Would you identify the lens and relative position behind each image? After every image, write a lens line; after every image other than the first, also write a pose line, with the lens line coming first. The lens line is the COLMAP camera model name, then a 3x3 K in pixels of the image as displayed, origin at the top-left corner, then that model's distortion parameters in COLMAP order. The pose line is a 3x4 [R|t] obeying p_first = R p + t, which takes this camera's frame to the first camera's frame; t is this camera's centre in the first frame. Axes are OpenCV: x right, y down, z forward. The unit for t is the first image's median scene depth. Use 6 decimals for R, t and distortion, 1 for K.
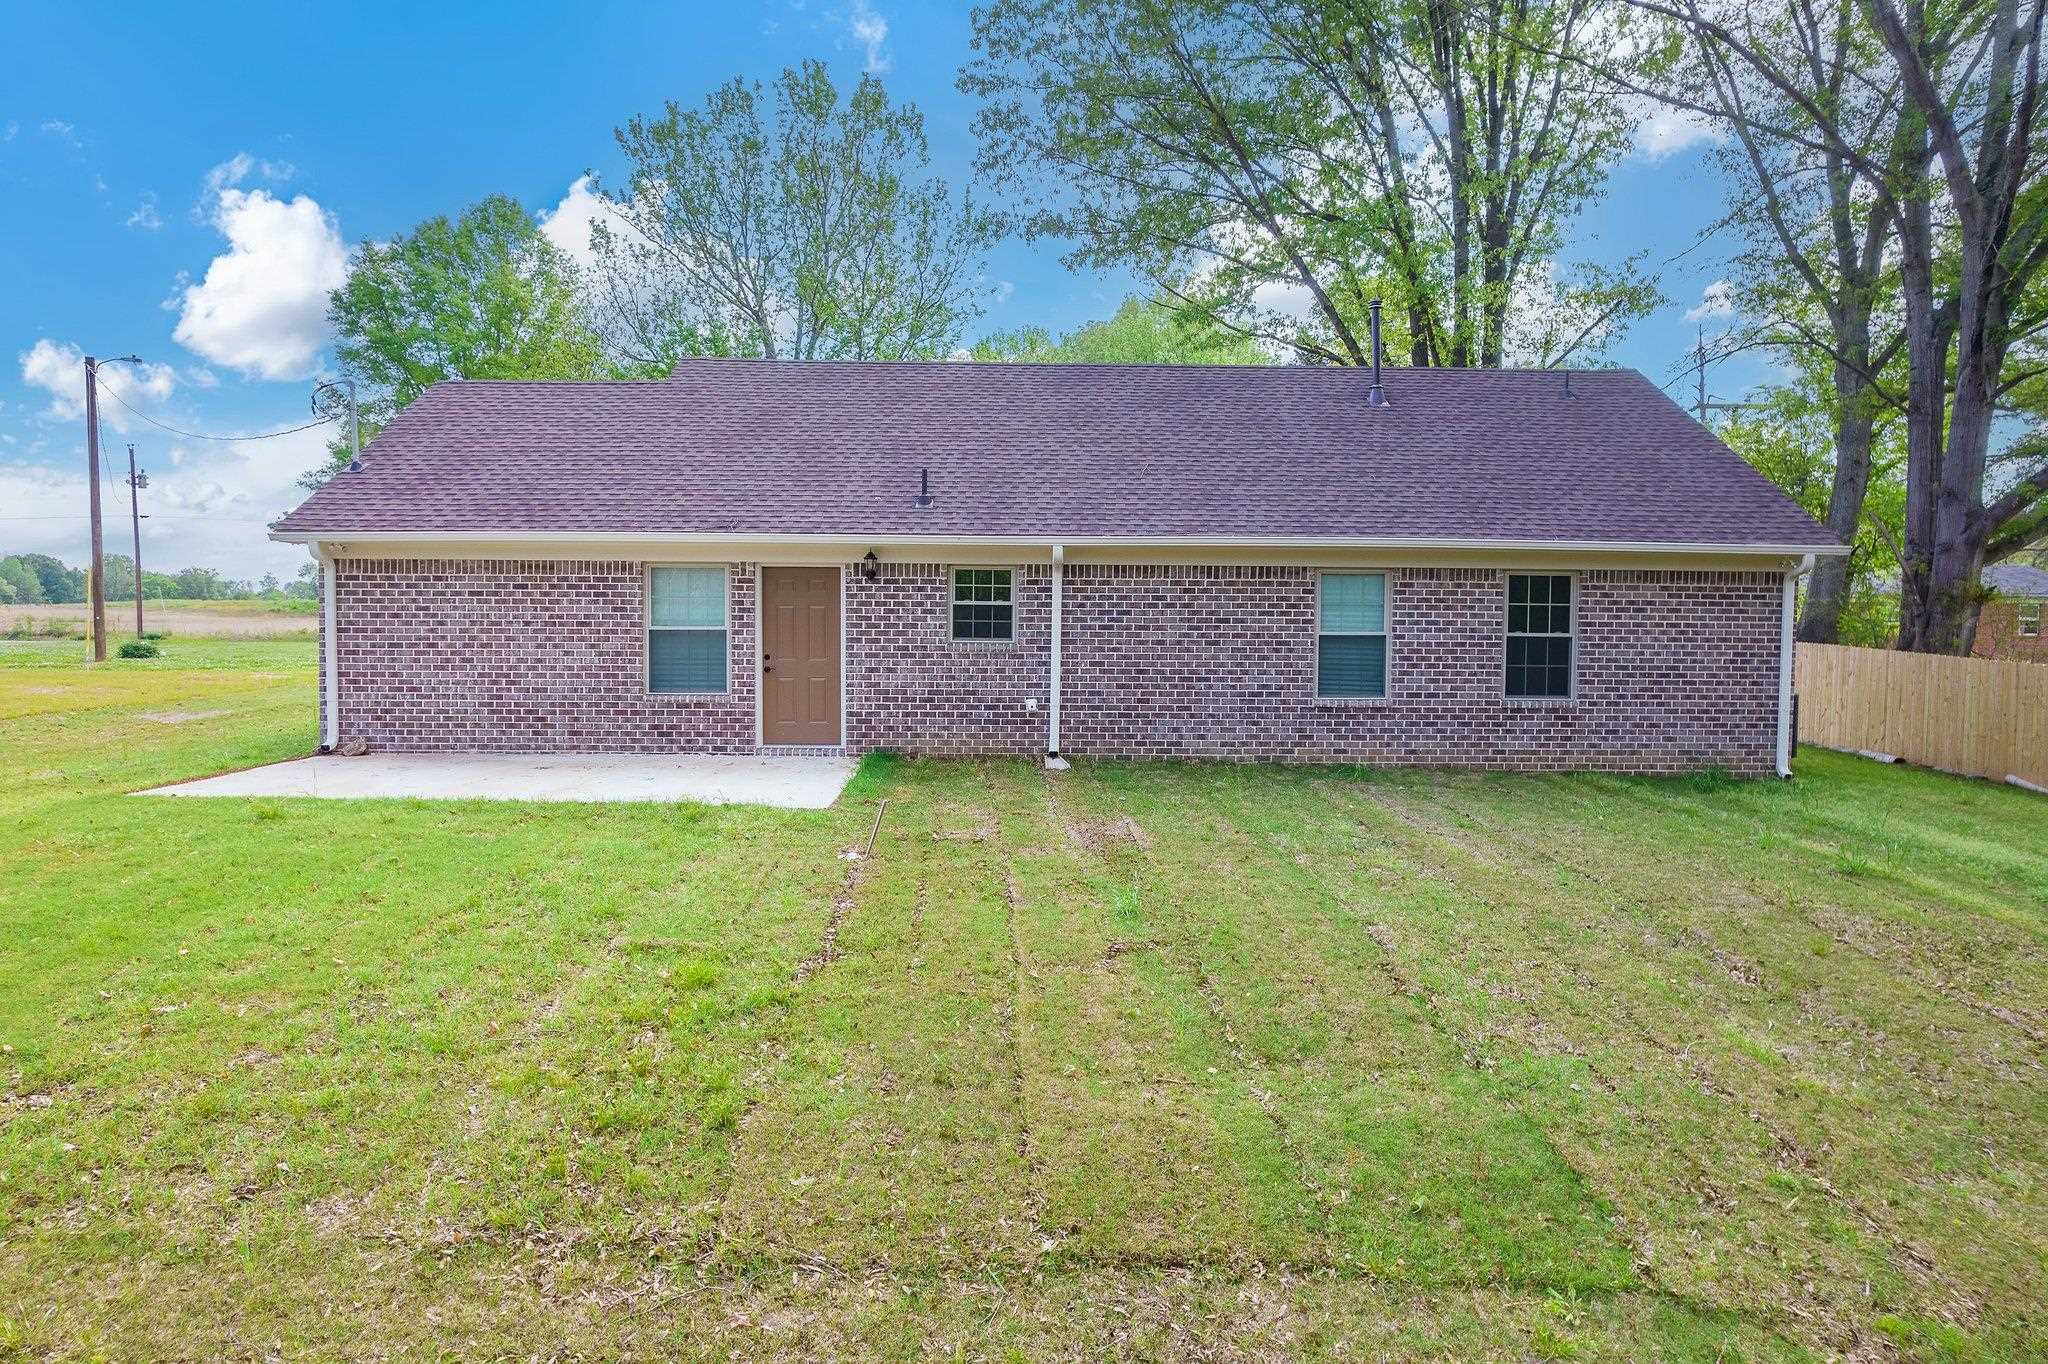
lens RADIAL K [[1313.8, 0, 1027.4], [0, 1313.8, 706.9], [0, 0, 1]] dist [-0.073635, 0.067020]
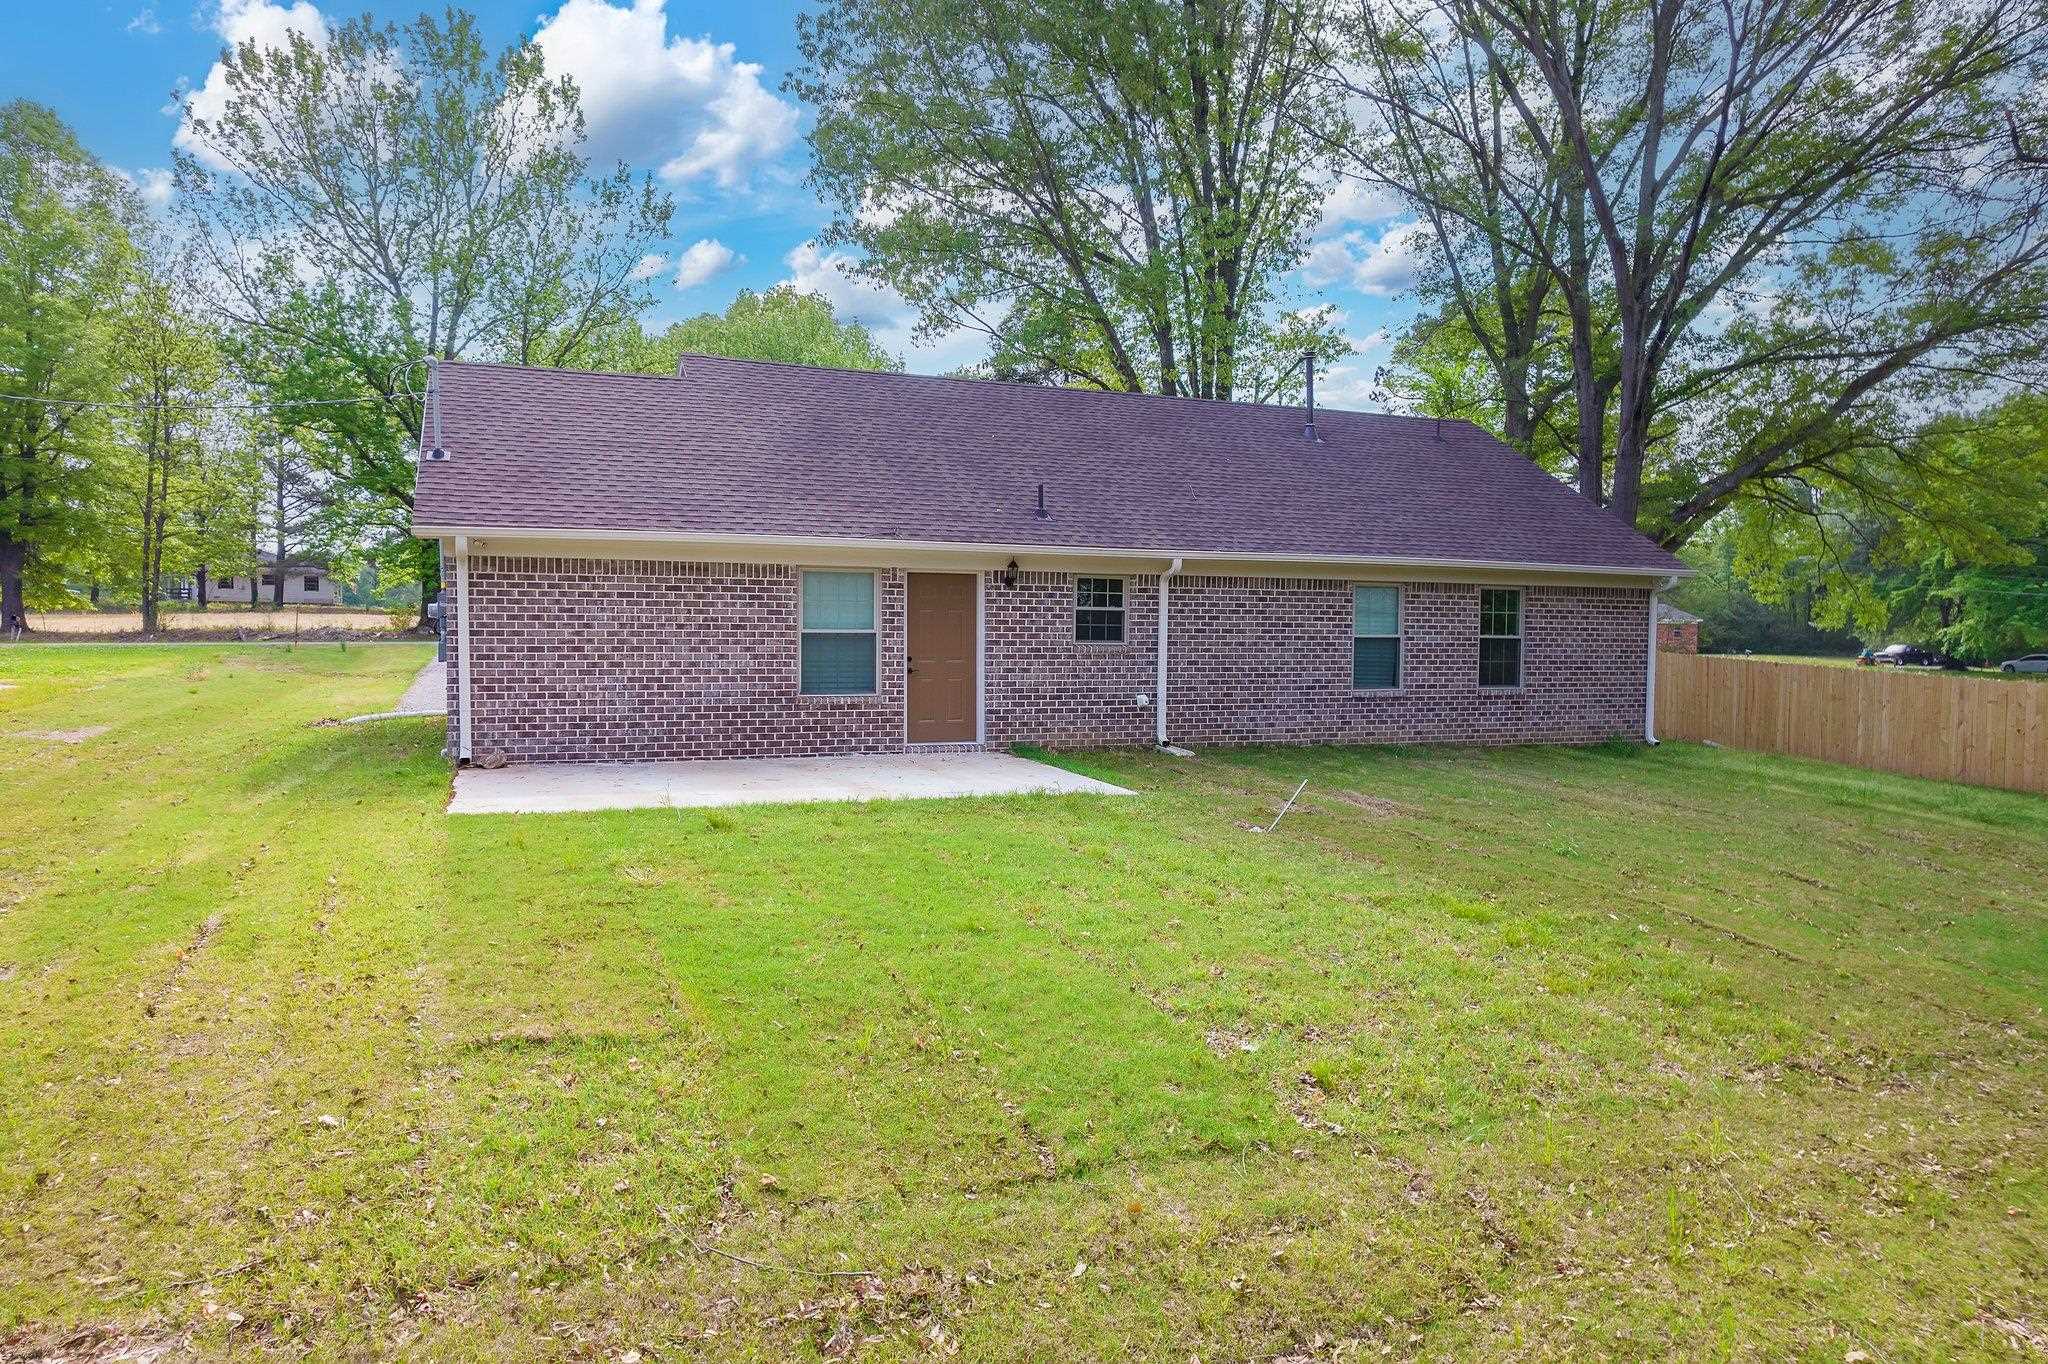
lens RADIAL K [[1313.8, 0, 1027.4], [0, 1313.8, 706.9], [0, 0, 1]] dist [-0.073635, 0.067020]
pose [[0.932610, -0.020495, 0.360303, -0.493499], [0.019684, 0.999789, 0.005921, -0.004294], [-0.360348, 0.001570, 0.932817, -0.008051]]
